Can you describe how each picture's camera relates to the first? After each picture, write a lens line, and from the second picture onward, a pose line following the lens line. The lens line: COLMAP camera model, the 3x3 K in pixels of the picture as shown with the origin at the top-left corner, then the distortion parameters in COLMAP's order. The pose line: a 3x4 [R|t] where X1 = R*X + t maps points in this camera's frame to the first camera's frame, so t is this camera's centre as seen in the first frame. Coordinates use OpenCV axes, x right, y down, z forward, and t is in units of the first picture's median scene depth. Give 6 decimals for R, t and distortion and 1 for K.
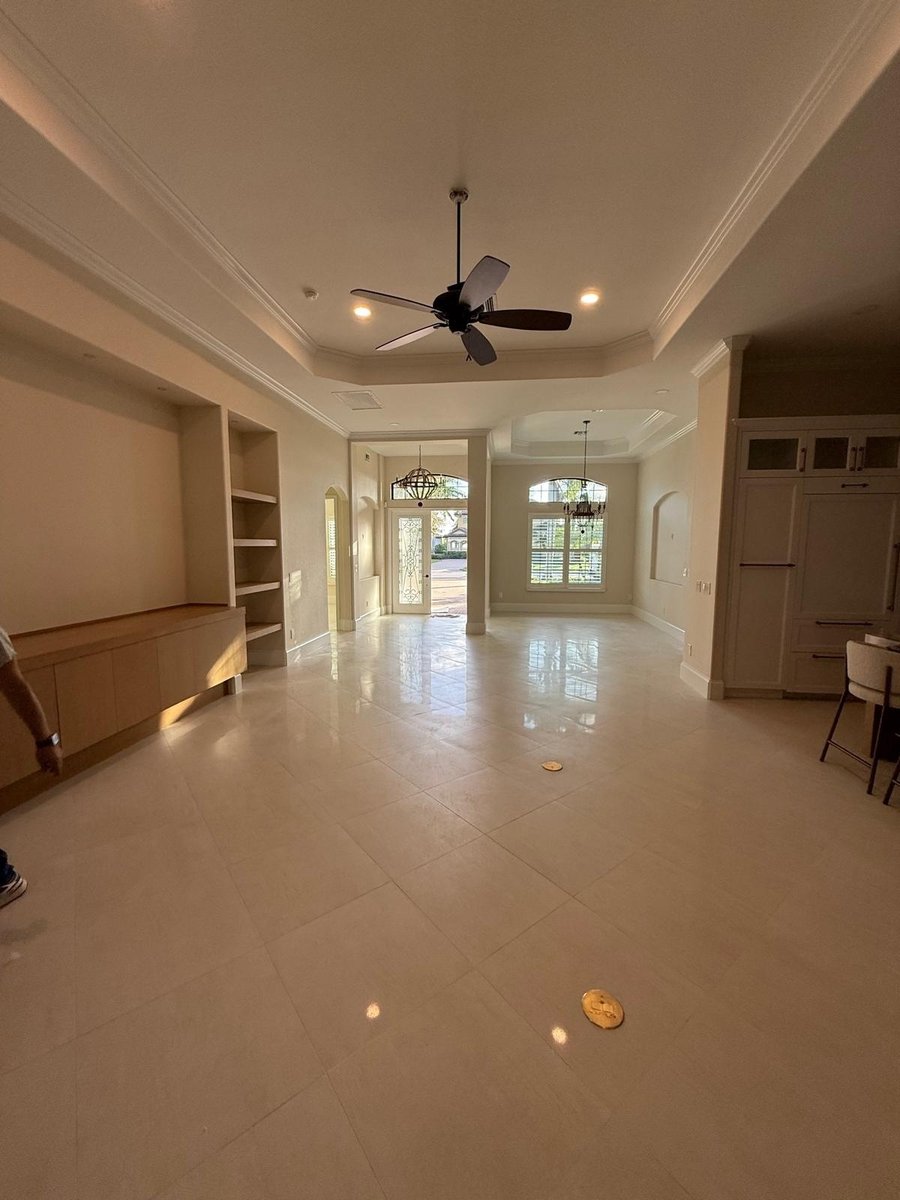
lens RADIAL K [[479.8, 0, 450.9], [0, 479.8, 597.2], [0, 0, 1]] dist [-0.000624, 0.000394]
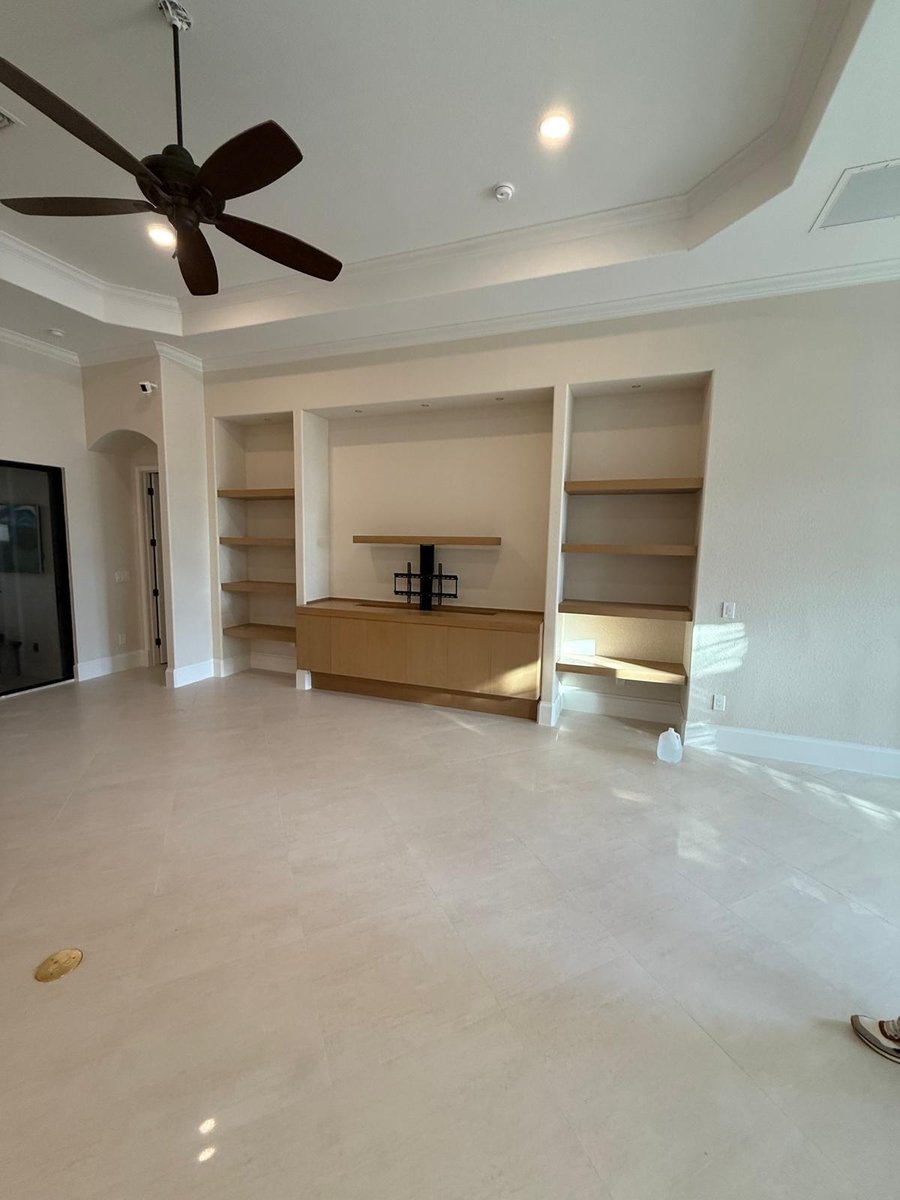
lens RADIAL K [[479.8, 0, 450.9], [0, 479.8, 597.2], [0, 0, 1]] dist [-0.000624, 0.000394]
pose [[-0.235878, 0.093574, -0.967267, 0.435339], [-0.146029, 0.980638, 0.130478, -0.127531], [0.960748, 0.172026, -0.217647, 1.132818]]
